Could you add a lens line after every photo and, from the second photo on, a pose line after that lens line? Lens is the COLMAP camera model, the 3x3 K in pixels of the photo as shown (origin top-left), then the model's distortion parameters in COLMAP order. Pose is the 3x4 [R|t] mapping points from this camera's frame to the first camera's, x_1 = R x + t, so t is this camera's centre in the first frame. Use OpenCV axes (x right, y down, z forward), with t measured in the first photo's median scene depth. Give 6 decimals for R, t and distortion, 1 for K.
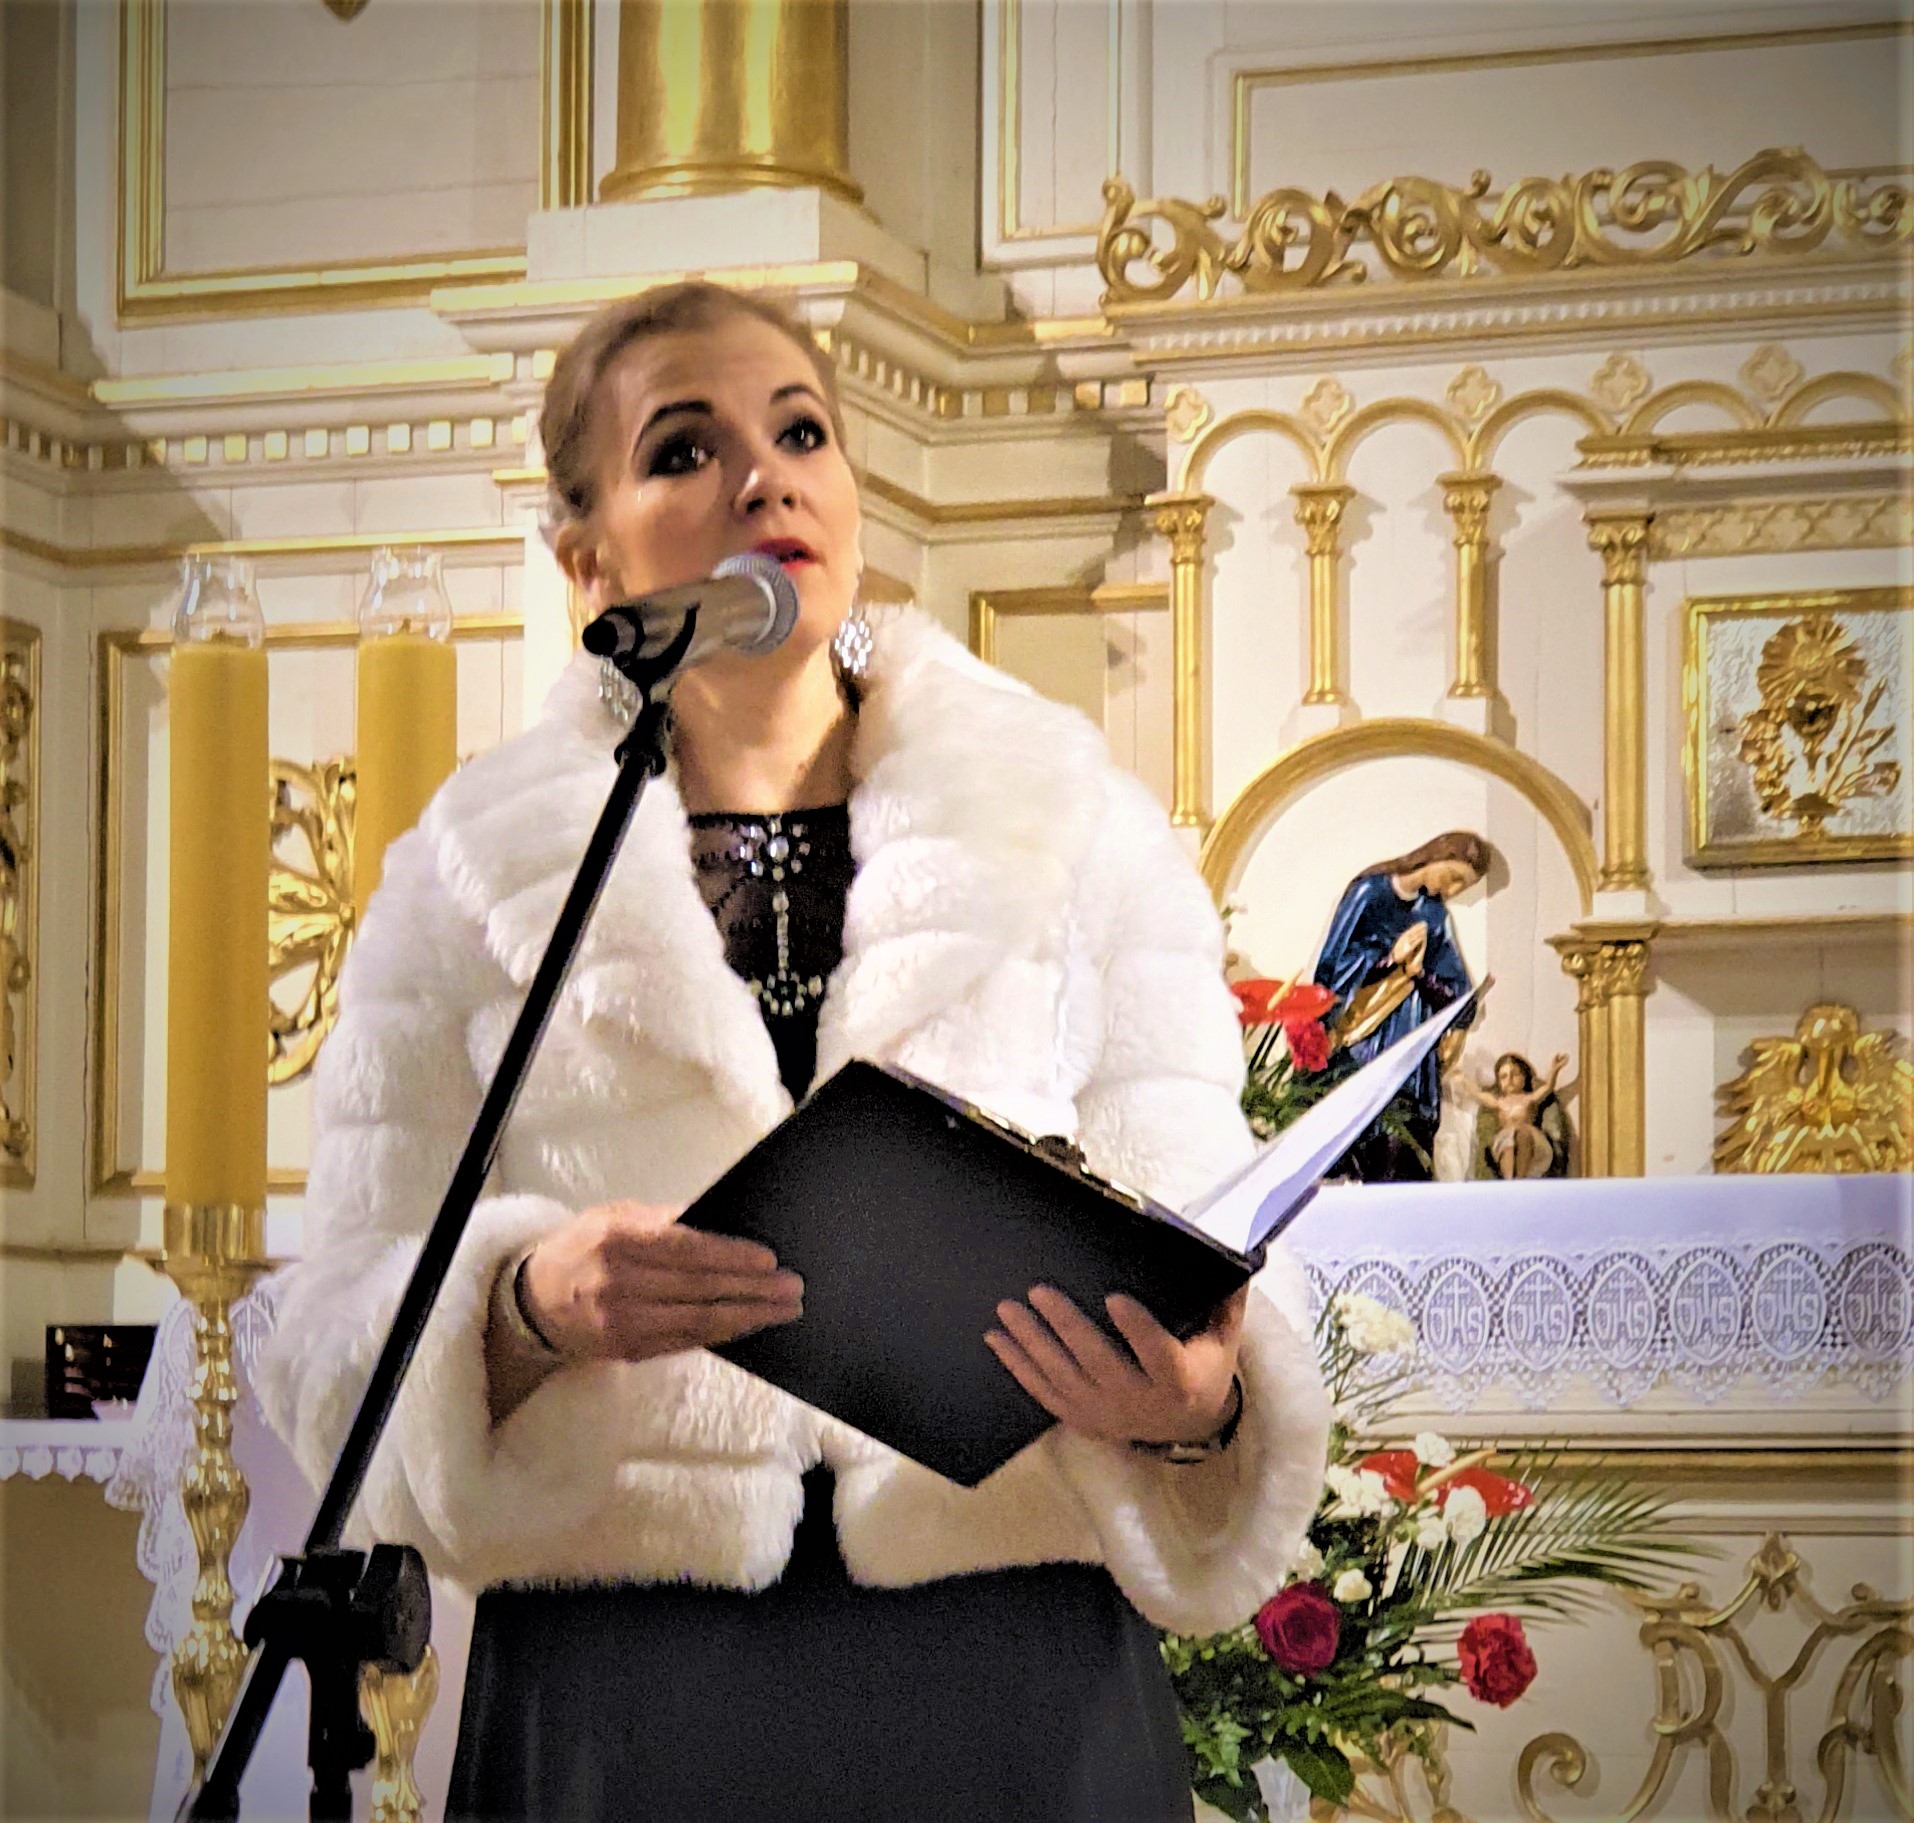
lens RADIAL K [[6023.0, 0, 810.2], [0, 6023.0, 1335.6], [0, 0, 1]] dist [0.326848, -2.474841]
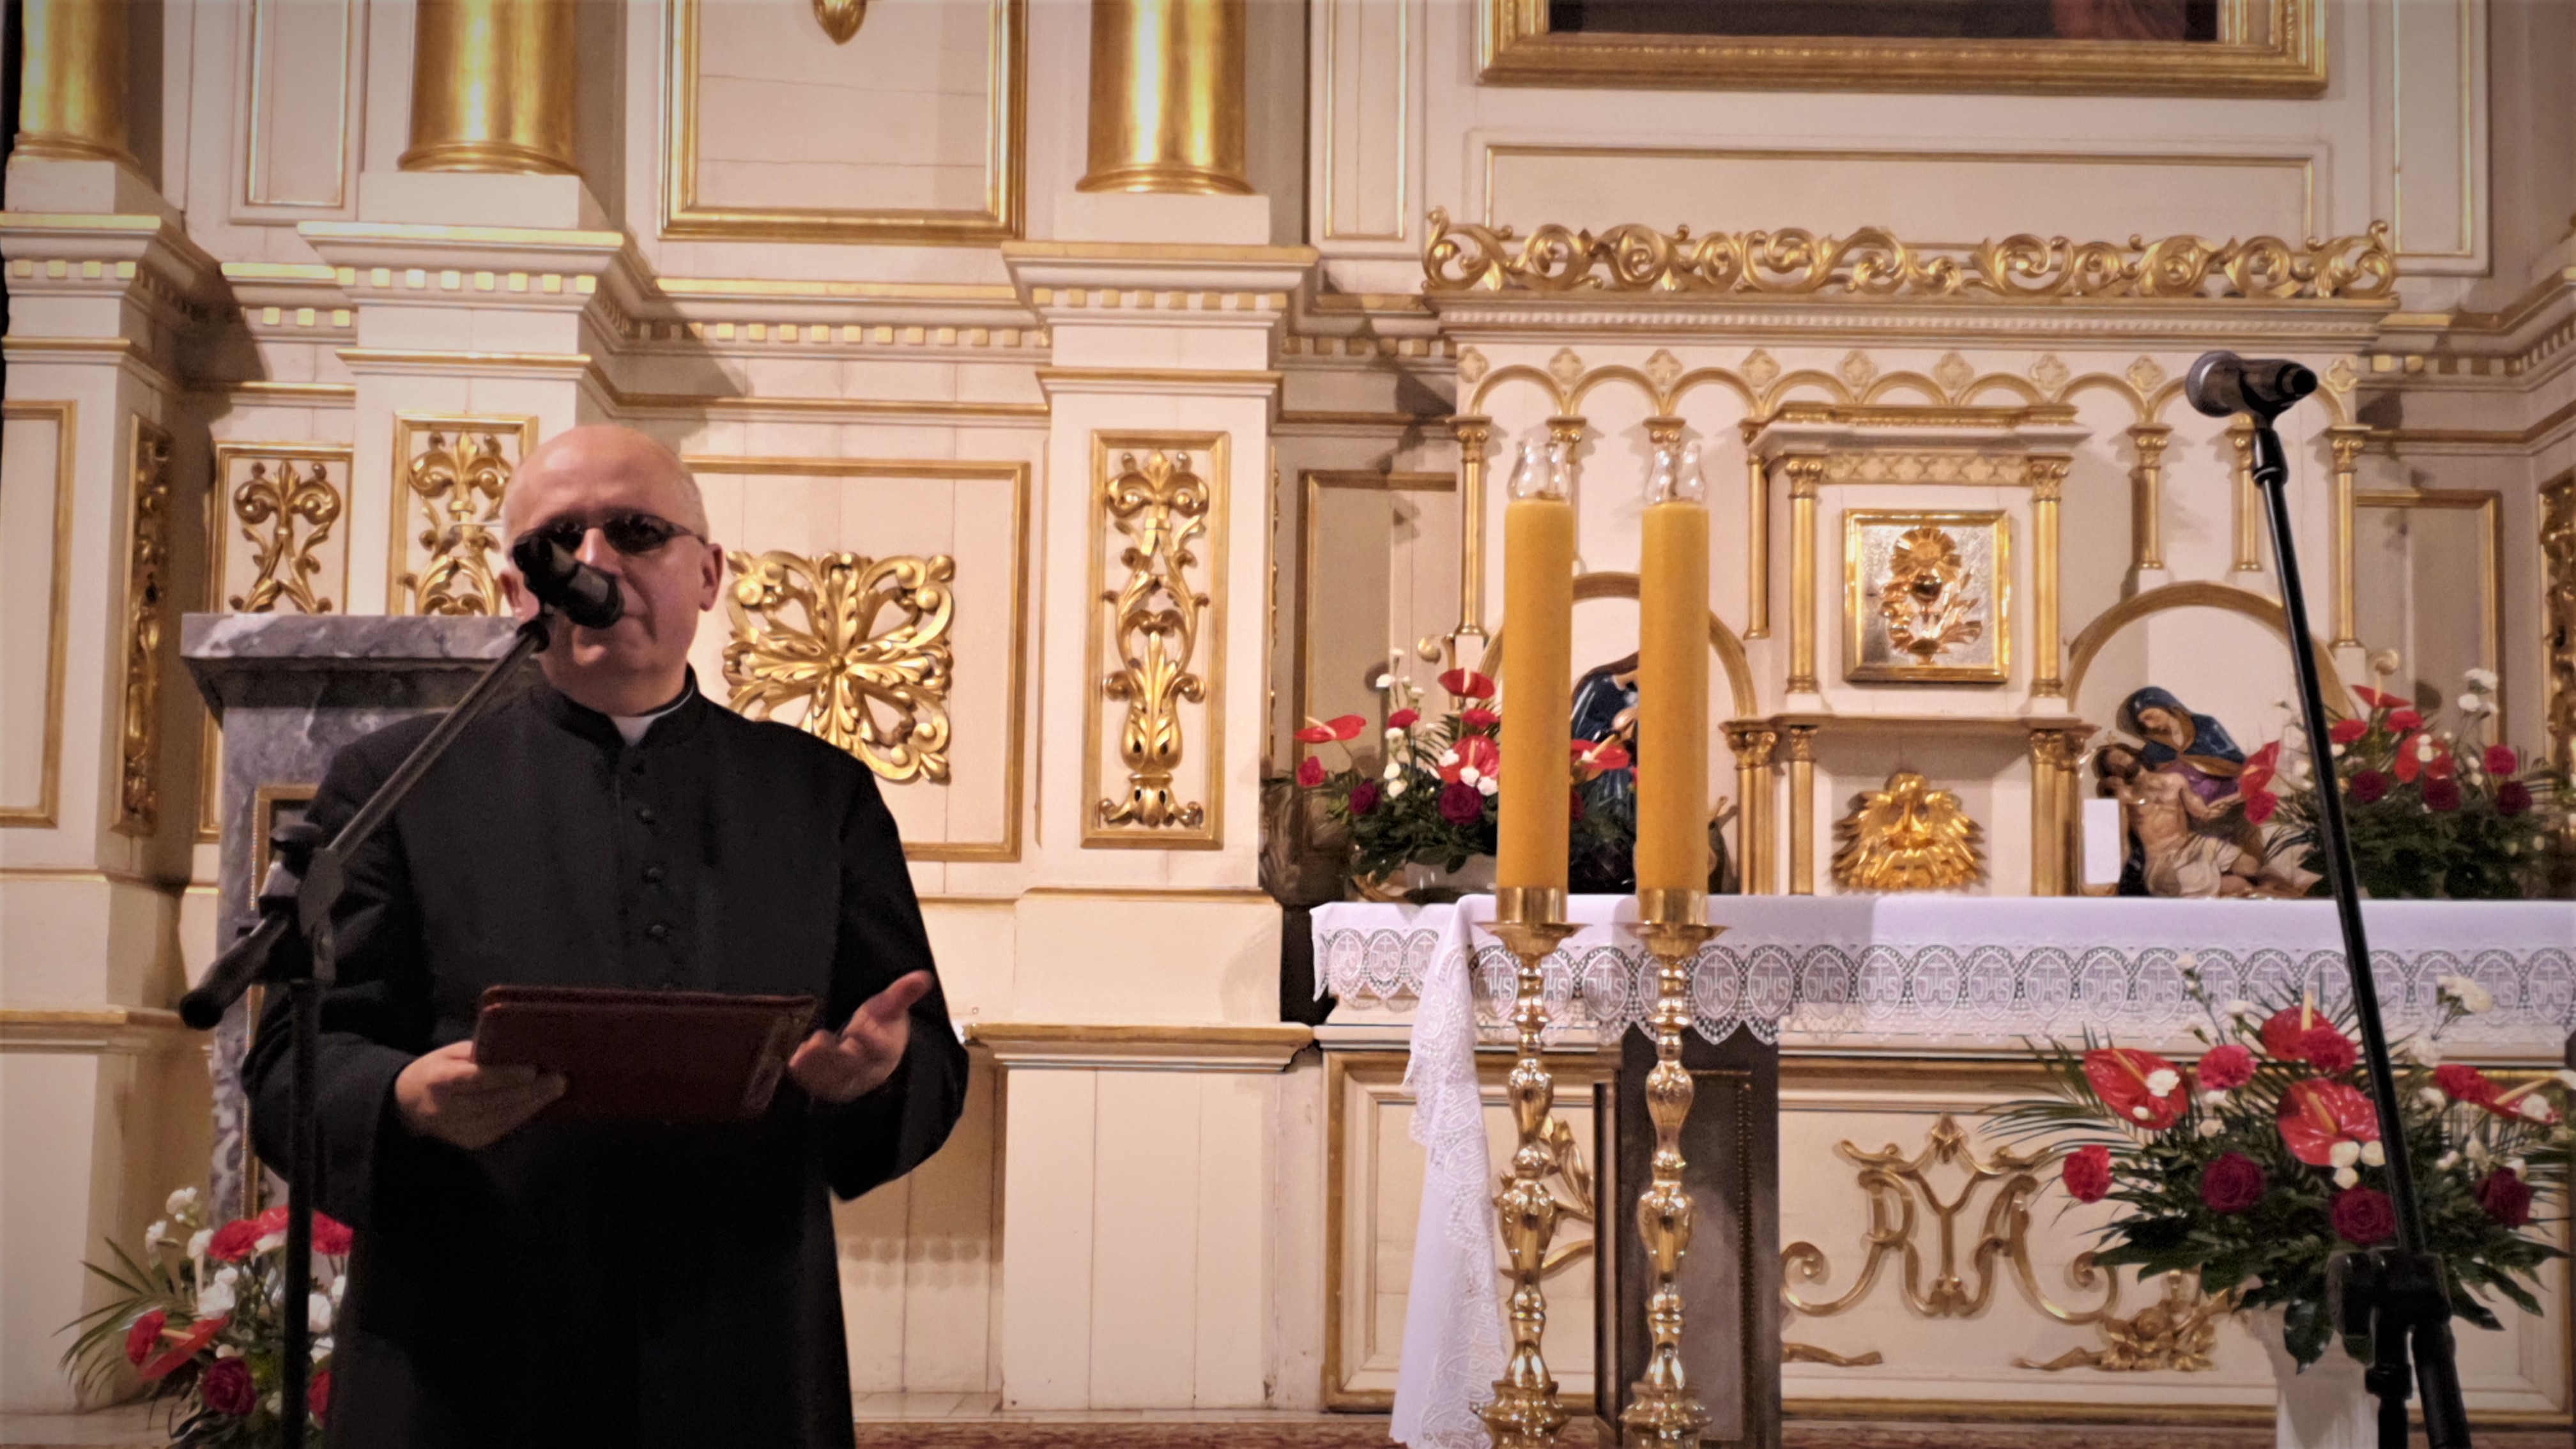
lens RADIAL K [[3933.8, 0, 1264.6], [0, 3933.8, 749.7], [0, 0, 1]] dist [0.273586, -1.018703]
pose [[0.930918, 0.040789, 0.362944, -0.347791], [-0.022988, 0.998318, -0.053232, -0.002077], [-0.364505, 0.041211, 0.930289, 0.107162]]
